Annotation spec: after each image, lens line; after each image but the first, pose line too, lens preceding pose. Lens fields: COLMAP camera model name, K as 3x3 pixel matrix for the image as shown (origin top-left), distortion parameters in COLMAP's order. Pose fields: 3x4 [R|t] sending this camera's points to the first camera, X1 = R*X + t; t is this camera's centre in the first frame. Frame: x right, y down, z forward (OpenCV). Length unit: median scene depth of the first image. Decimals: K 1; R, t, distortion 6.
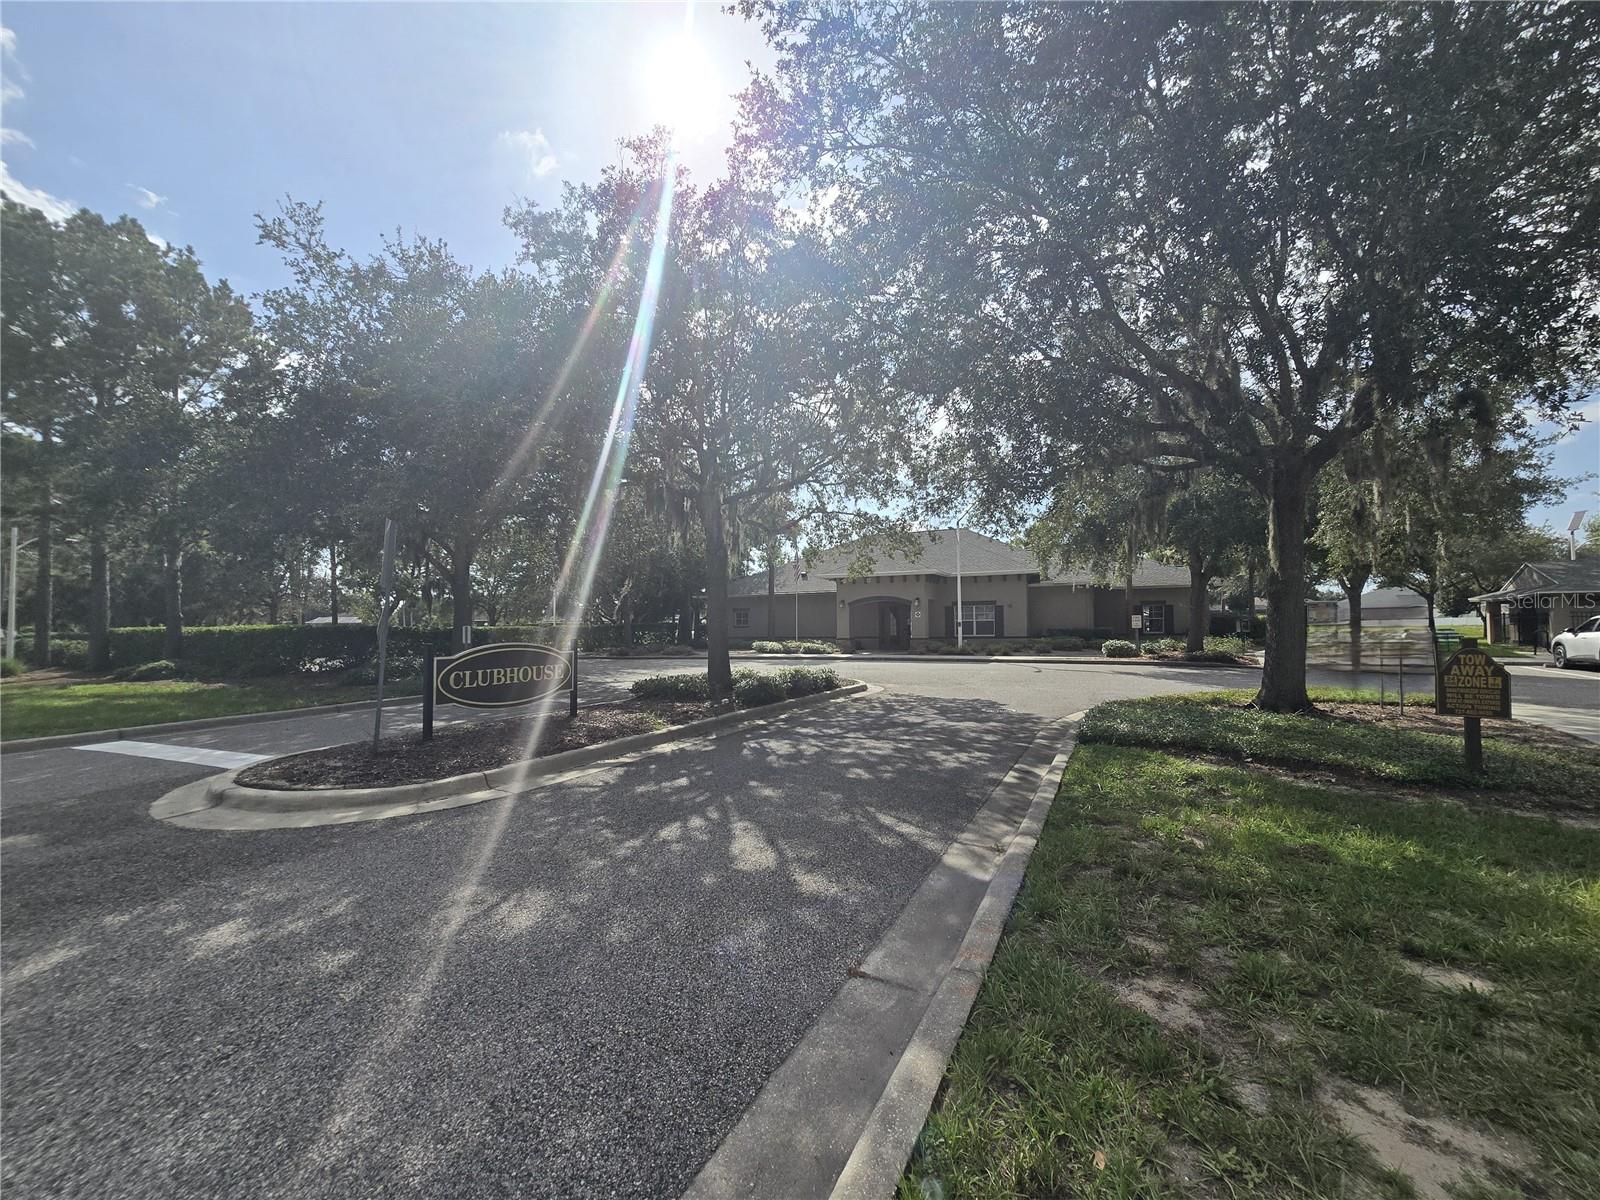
lens RADIAL K [[644.4, 0, 801.3], [0, 644.4, 603.6], [0, 0, 1]] dist [0.002321, 0.000166]
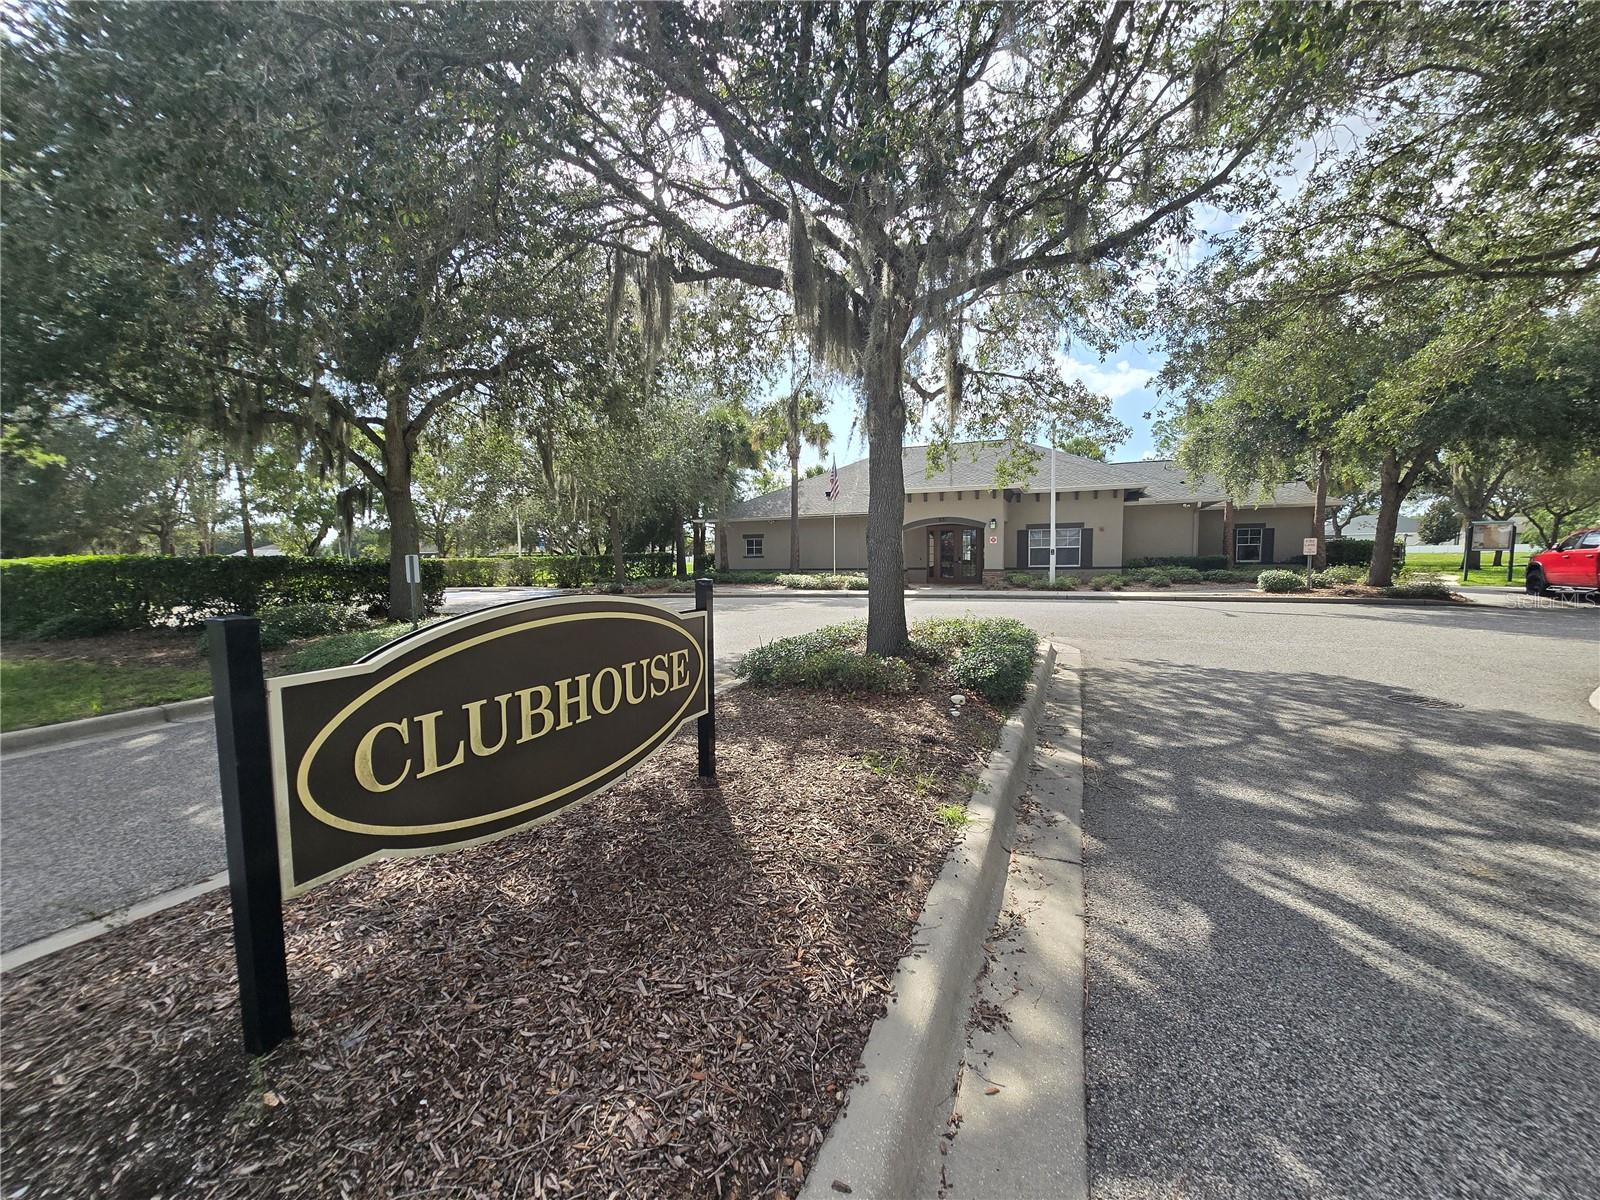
lens RADIAL K [[644.4, 0, 798.2], [0, 644.4, 598.7], [0, 0, 1]] dist [0.002321, 0.000166]
pose [[0.998142, -0.009050, 0.060248, -0.109382], [0.003057, 0.995100, 0.098824, 0.009689], [-0.060847, -0.098456, 0.993279, 0.210113]]
